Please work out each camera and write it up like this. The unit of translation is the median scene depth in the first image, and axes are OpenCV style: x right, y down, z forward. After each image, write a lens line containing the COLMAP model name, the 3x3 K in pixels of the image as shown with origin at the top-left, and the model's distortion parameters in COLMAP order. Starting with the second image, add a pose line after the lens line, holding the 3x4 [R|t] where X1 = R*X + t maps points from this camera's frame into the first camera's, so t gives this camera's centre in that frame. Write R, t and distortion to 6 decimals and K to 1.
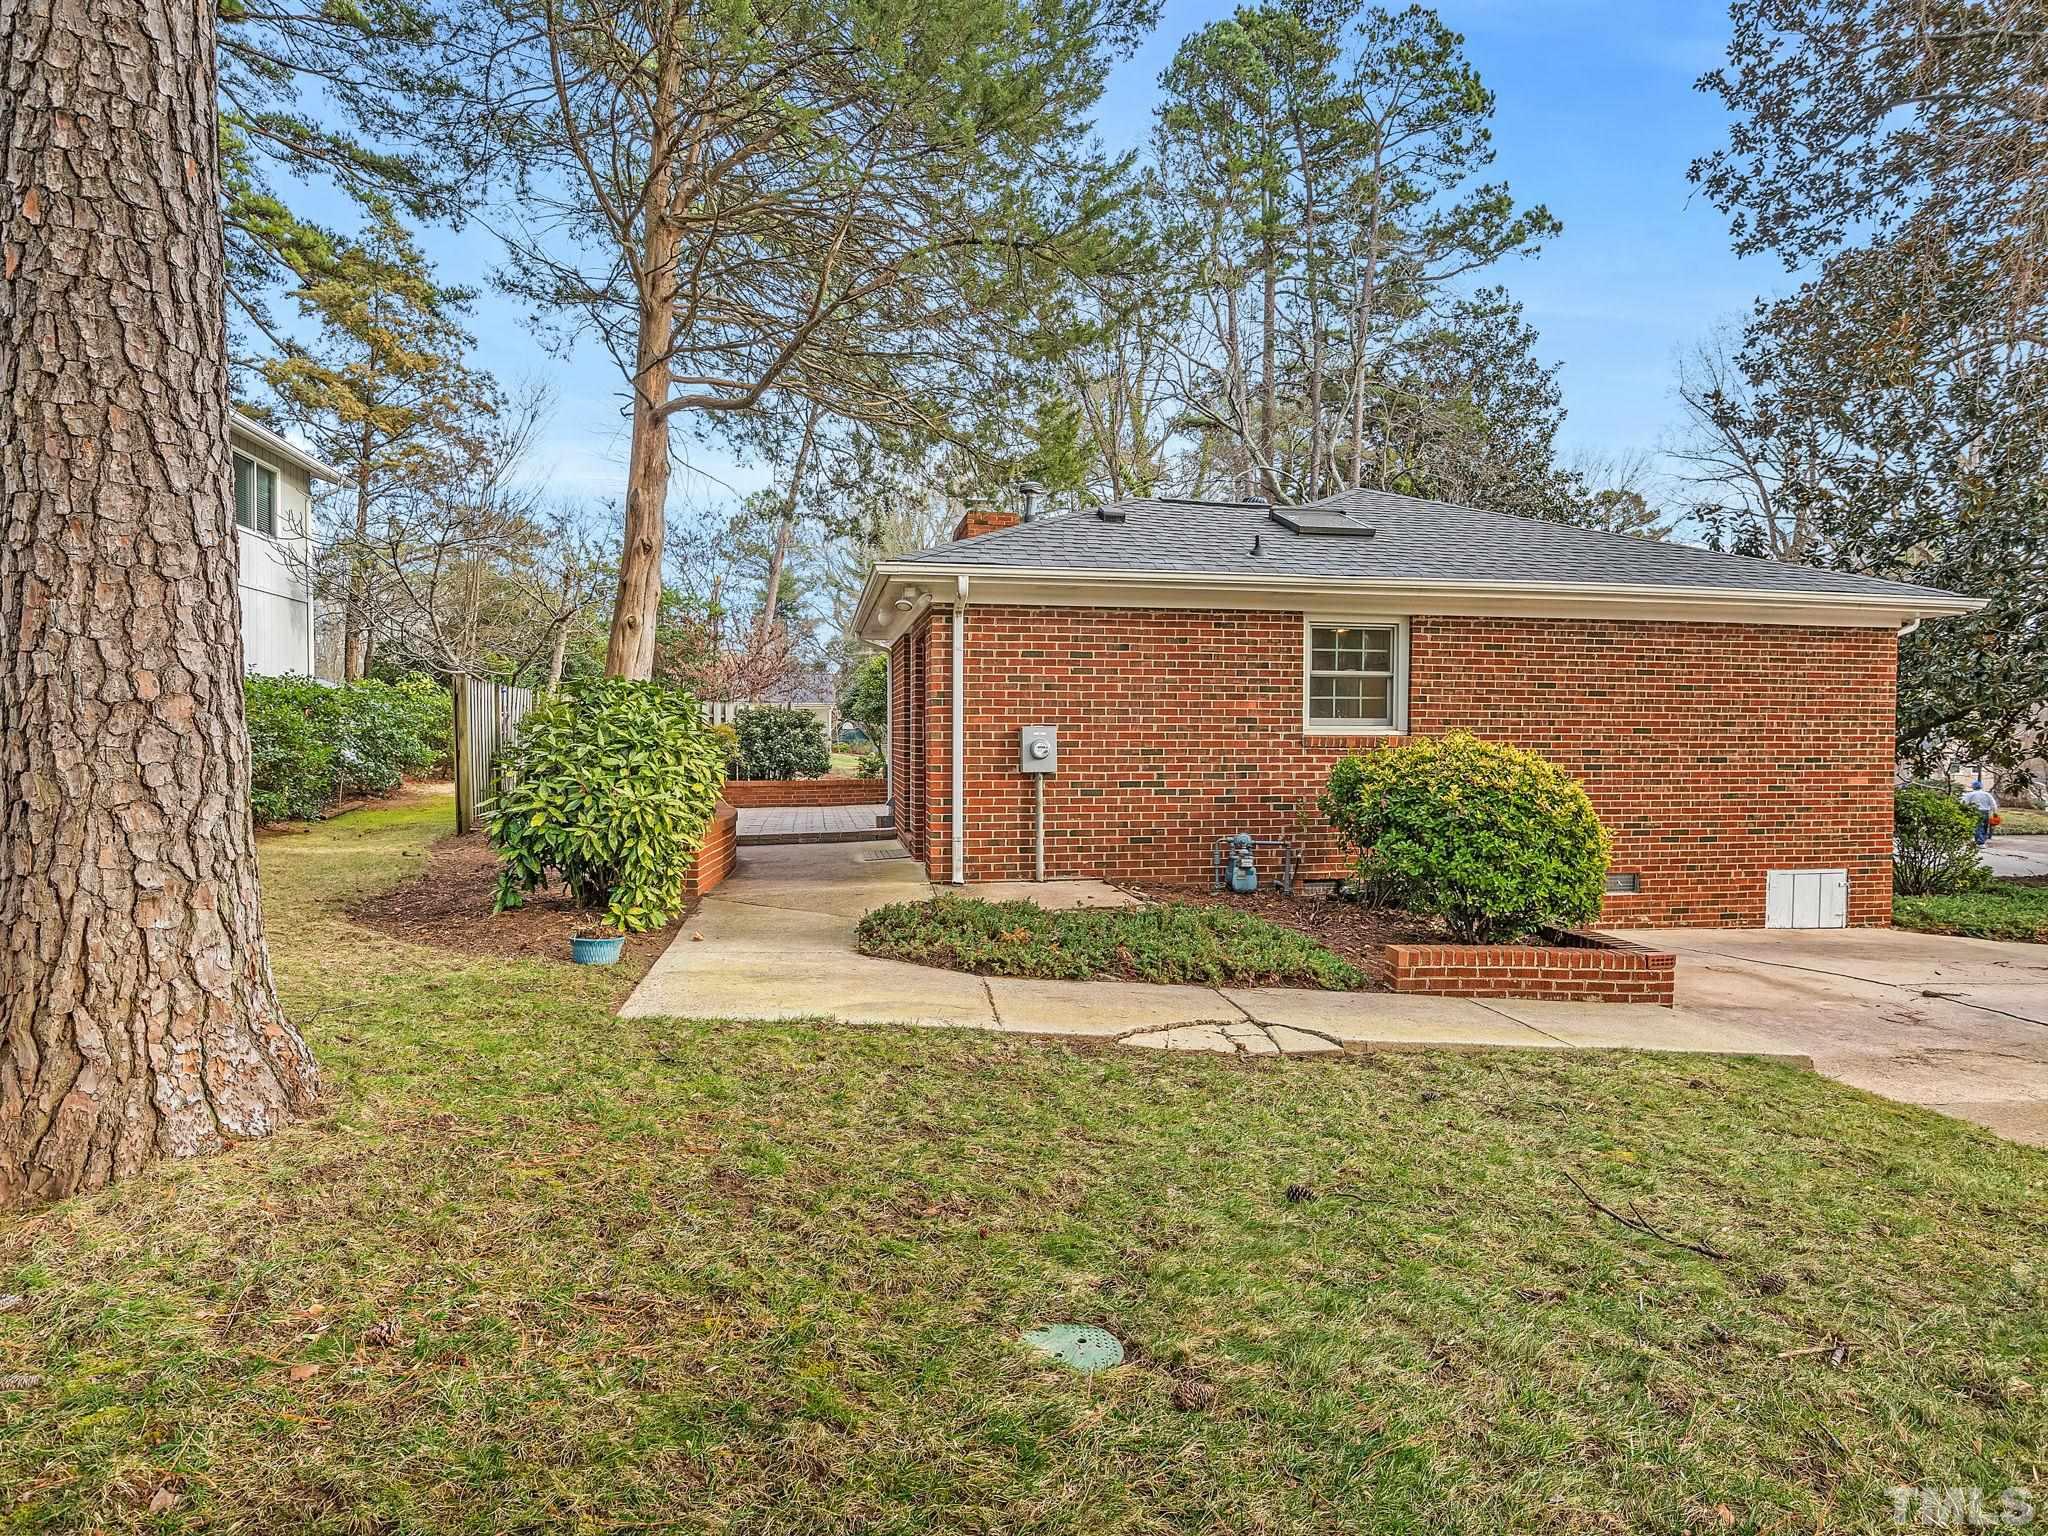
lens RADIAL K [[1153.4, 0, 1035.6], [0, 1153.4, 741.6], [0, 0, 1]] dist [-0.005088, -0.001924]
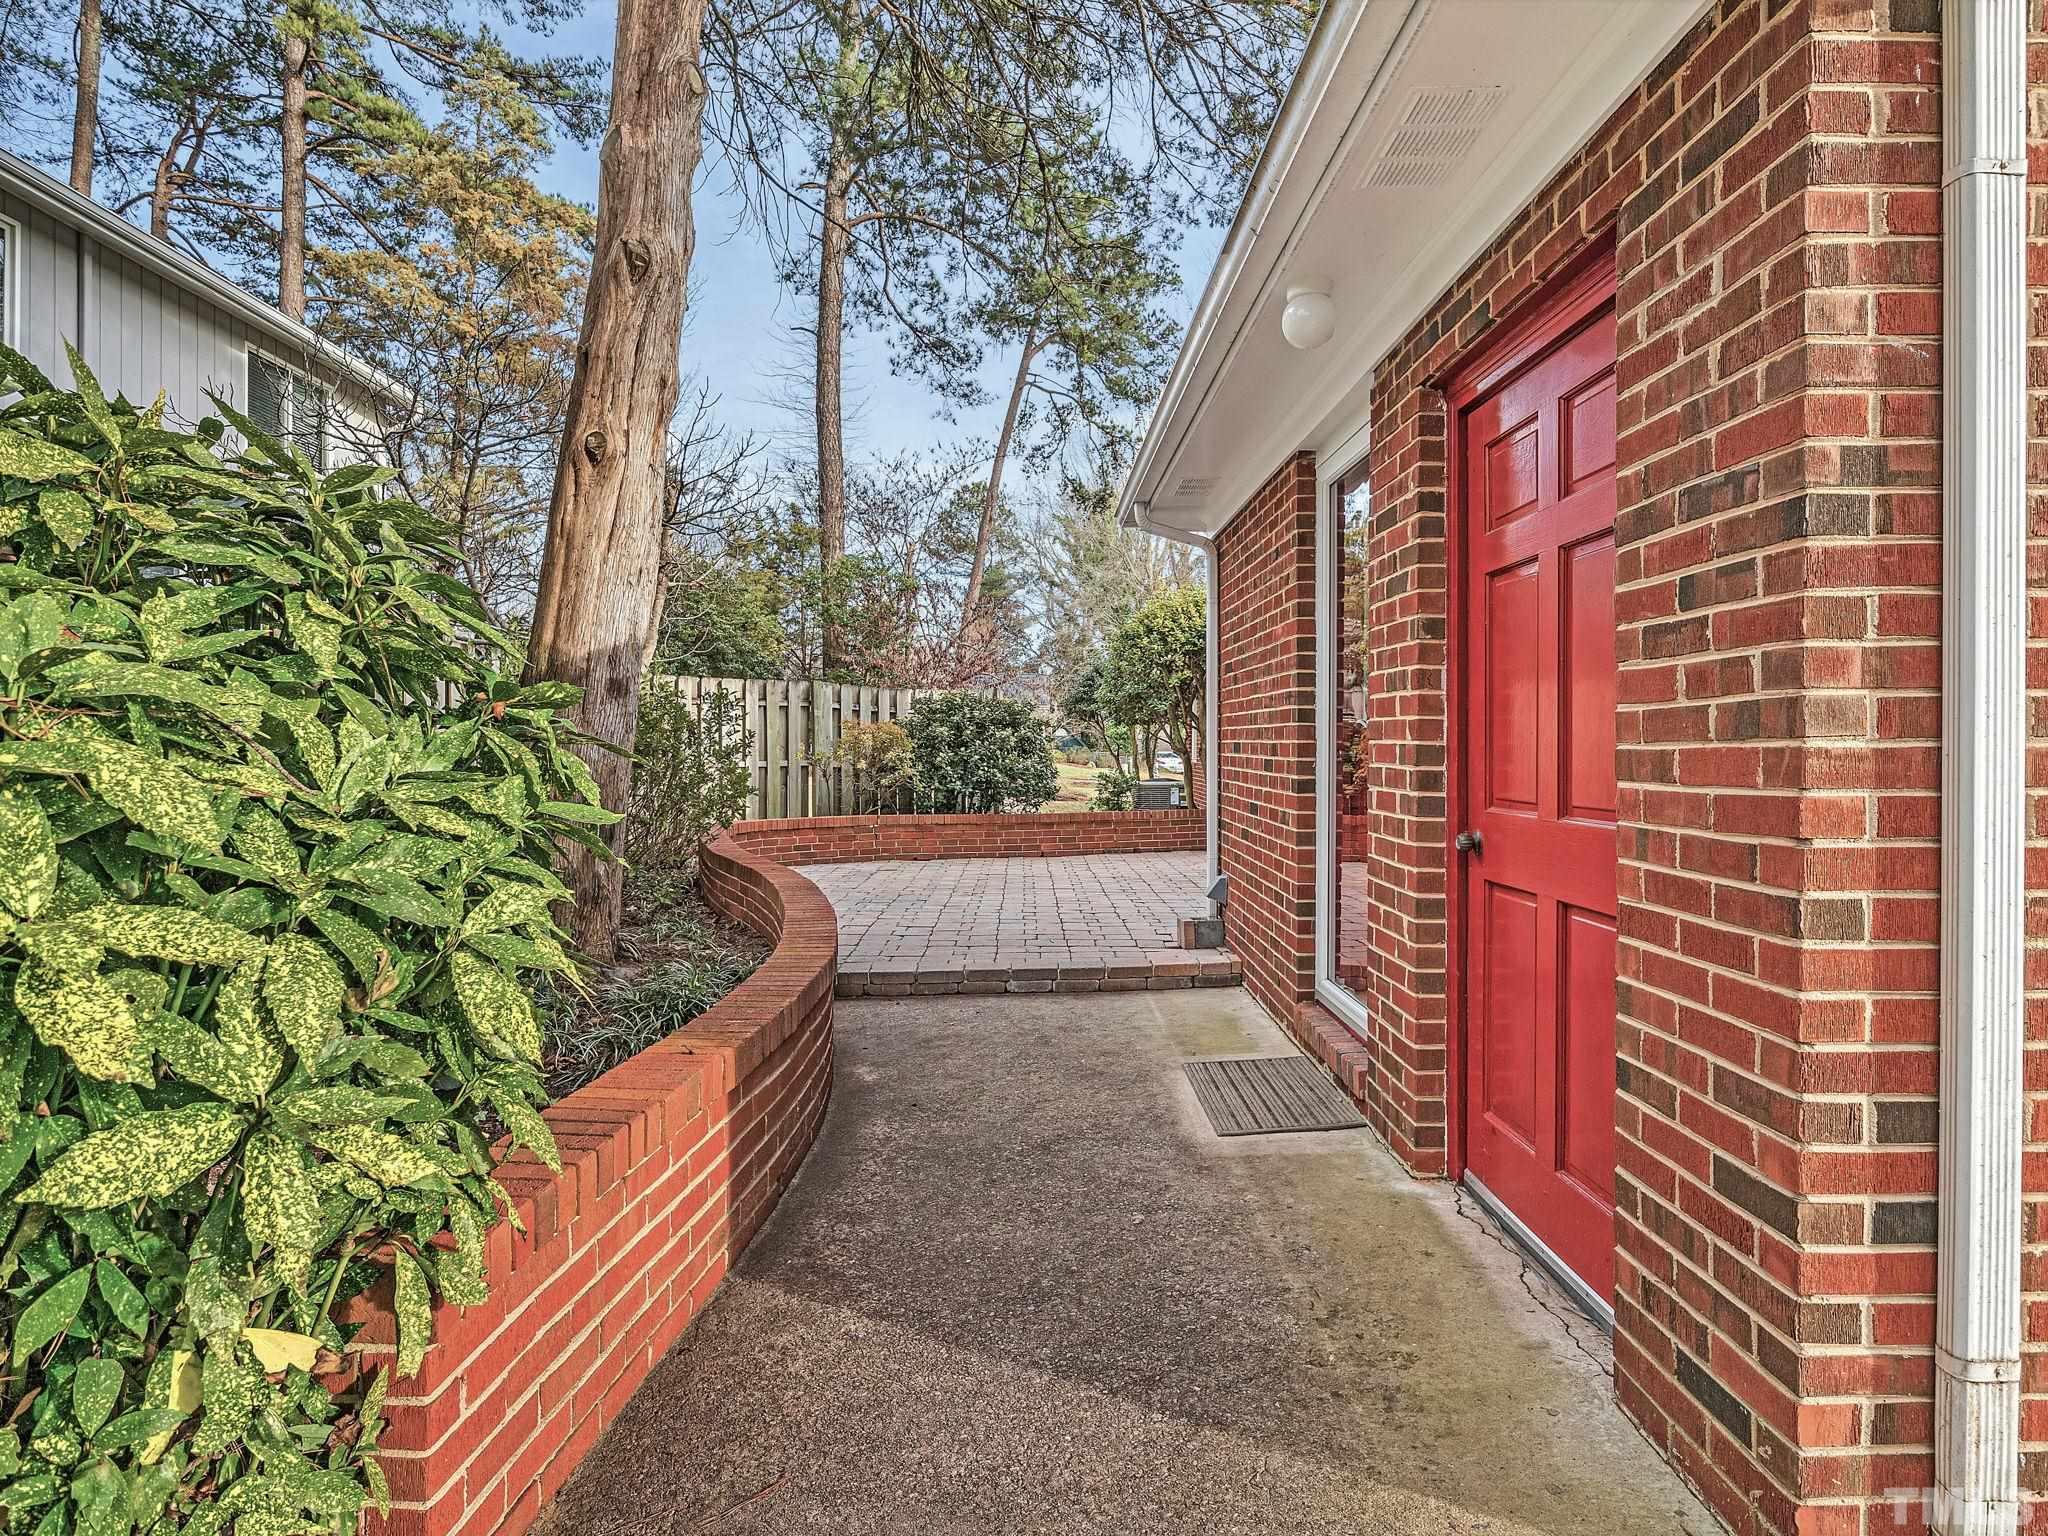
lens RADIAL K [[1153.4, 0, 1035.6], [0, 1153.4, 741.6], [0, 0, 1]] dist [-0.005088, -0.001924]
pose [[0.983875, 0.000586, -0.178858, -0.077026], [-0.001943, 0.999971, -0.007410, 0.000129], [0.178848, 0.007638, 0.983847, 0.375014]]
